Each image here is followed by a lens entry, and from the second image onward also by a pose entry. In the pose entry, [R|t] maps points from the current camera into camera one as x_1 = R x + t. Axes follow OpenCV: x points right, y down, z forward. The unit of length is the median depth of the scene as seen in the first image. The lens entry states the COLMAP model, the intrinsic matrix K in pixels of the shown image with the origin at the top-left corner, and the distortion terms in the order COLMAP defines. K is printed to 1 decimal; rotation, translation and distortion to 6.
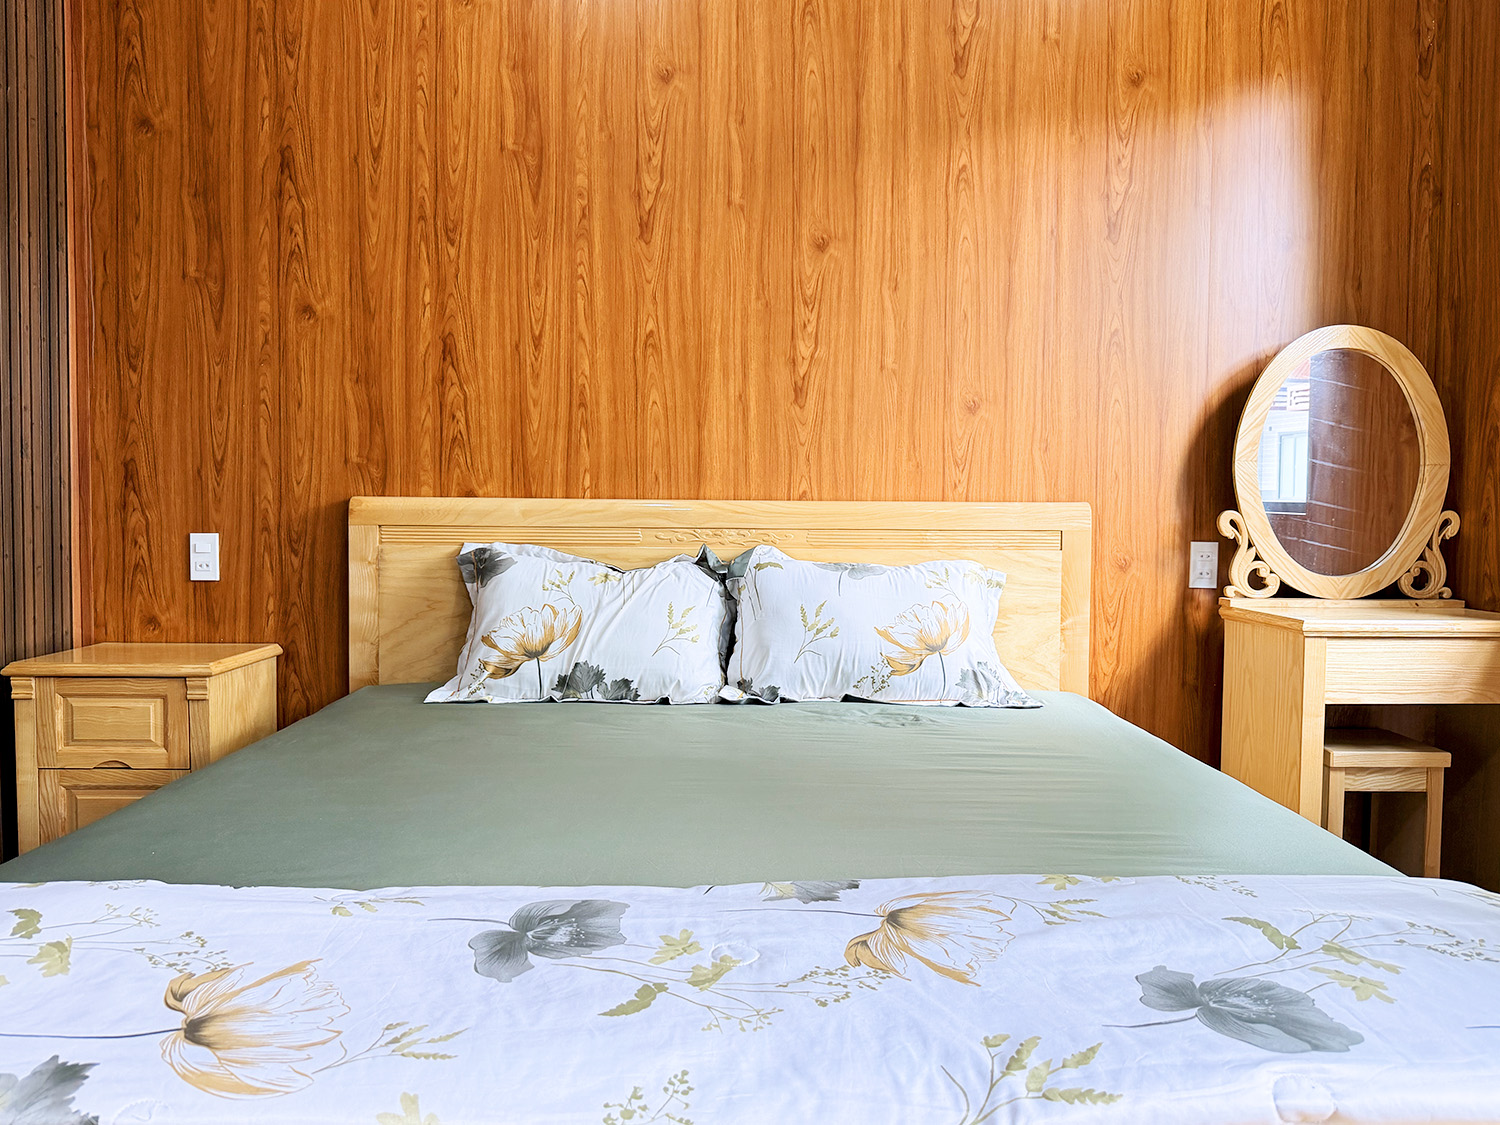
lens RADIAL K [[1109.5, 0, 760.3], [0, 1109.5, 563.0], [0, 0, 1]] dist [0.130410, -0.230752]
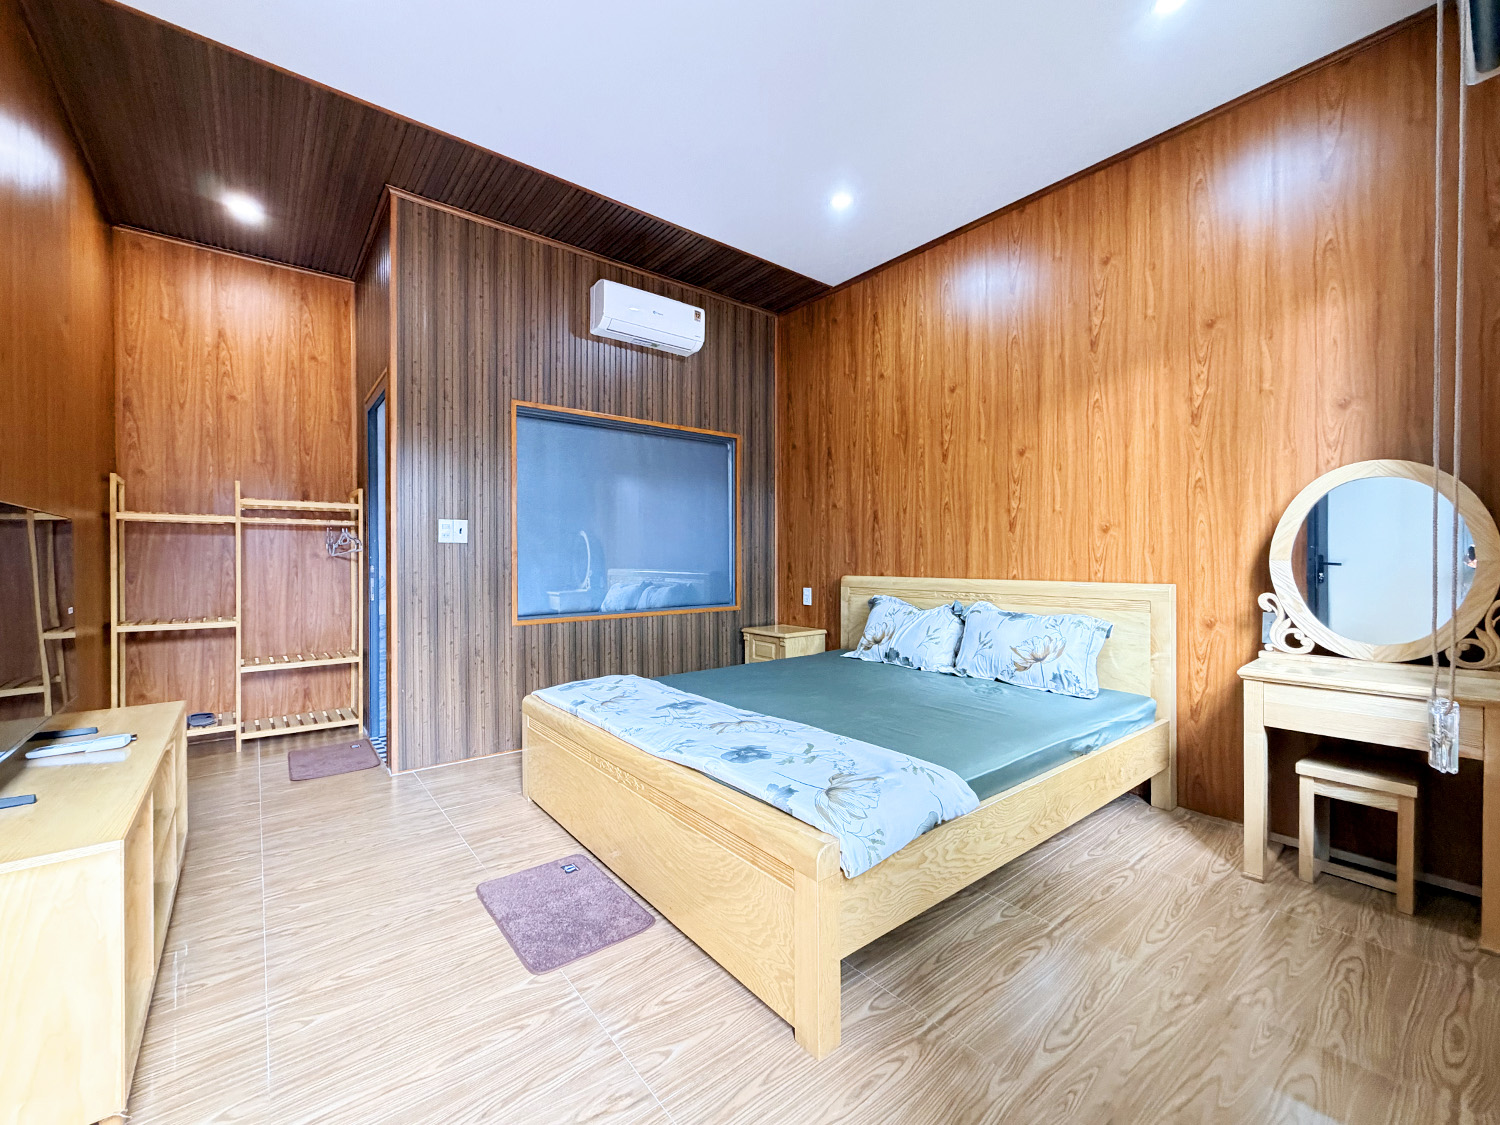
lens RADIAL K [[615.6, 0, 748.1], [0, 615.6, 561.6], [0, 0, 1]] dist [0.001702, -0.000174]
pose [[0.607629, -0.005373, -0.794203, 0.633628], [-0.029942, 0.999111, -0.029667, -0.042245], [0.793657, 0.041807, 0.606928, -0.047551]]
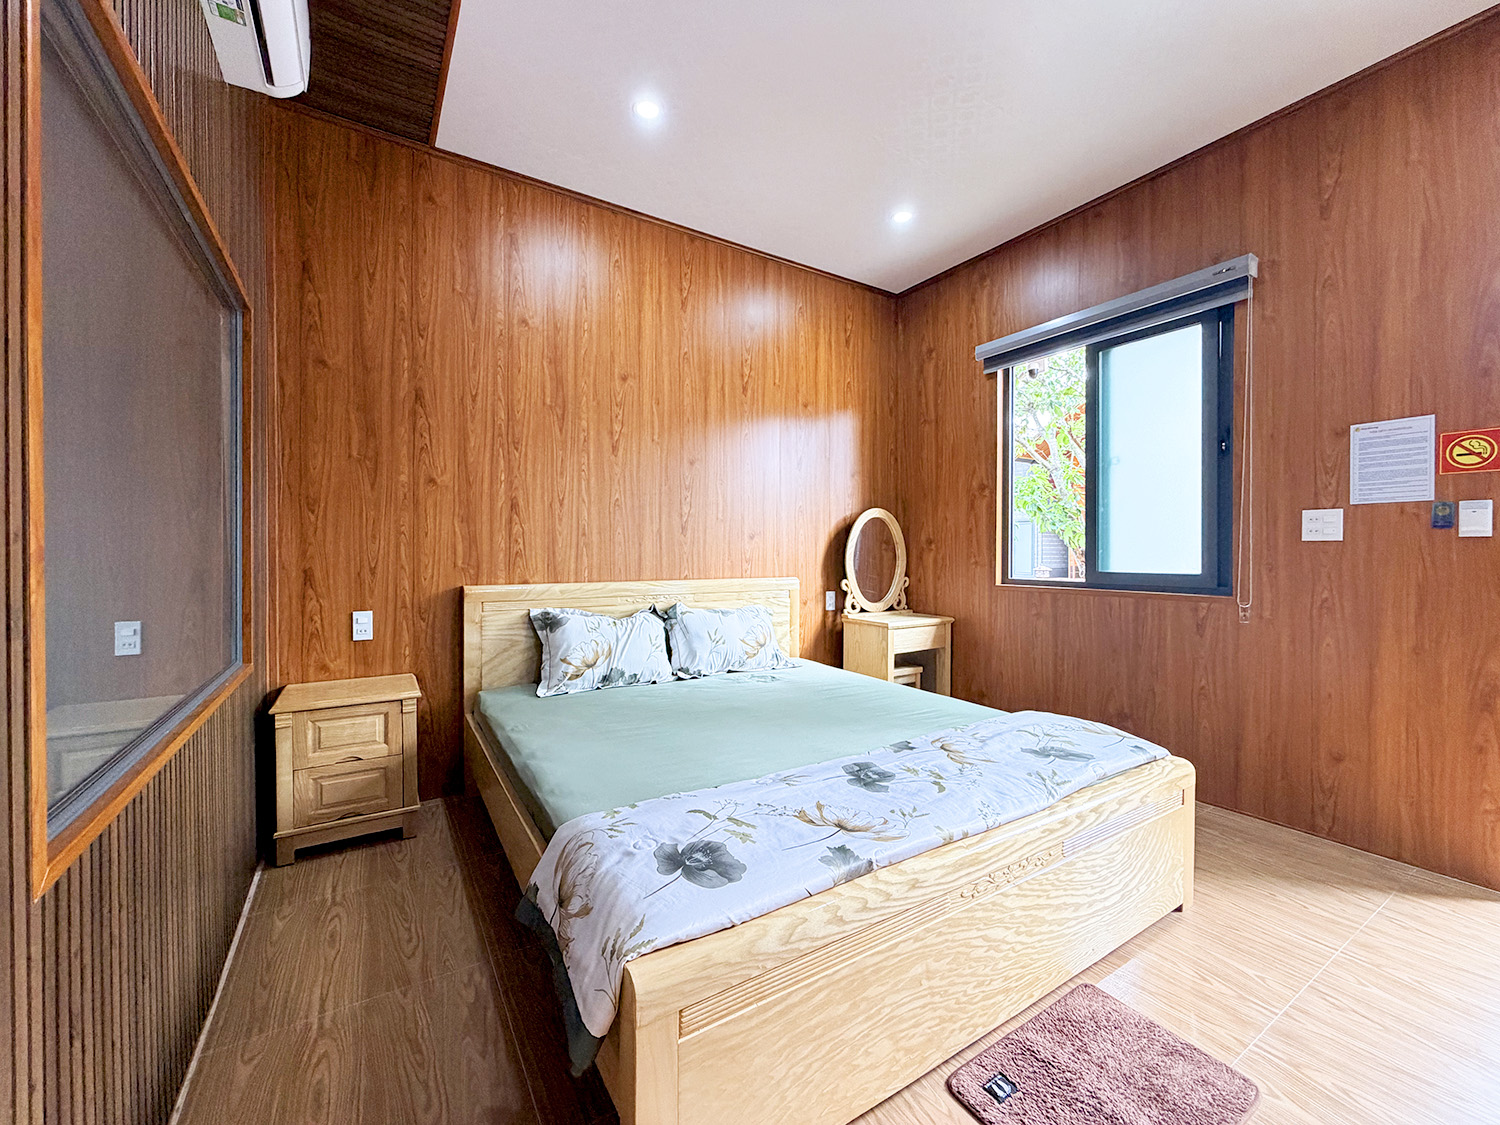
lens RADIAL K [[601.3, 0, 741.3], [0, 601.3, 557.0], [0, 0, 1]] dist [0.001899, 0.000113]
pose [[0.861392, -0.011703, 0.507806, -0.461654], [0.028910, 0.999244, -0.026010, -0.067503], [-0.507117, 0.037086, 0.861079, -0.048777]]
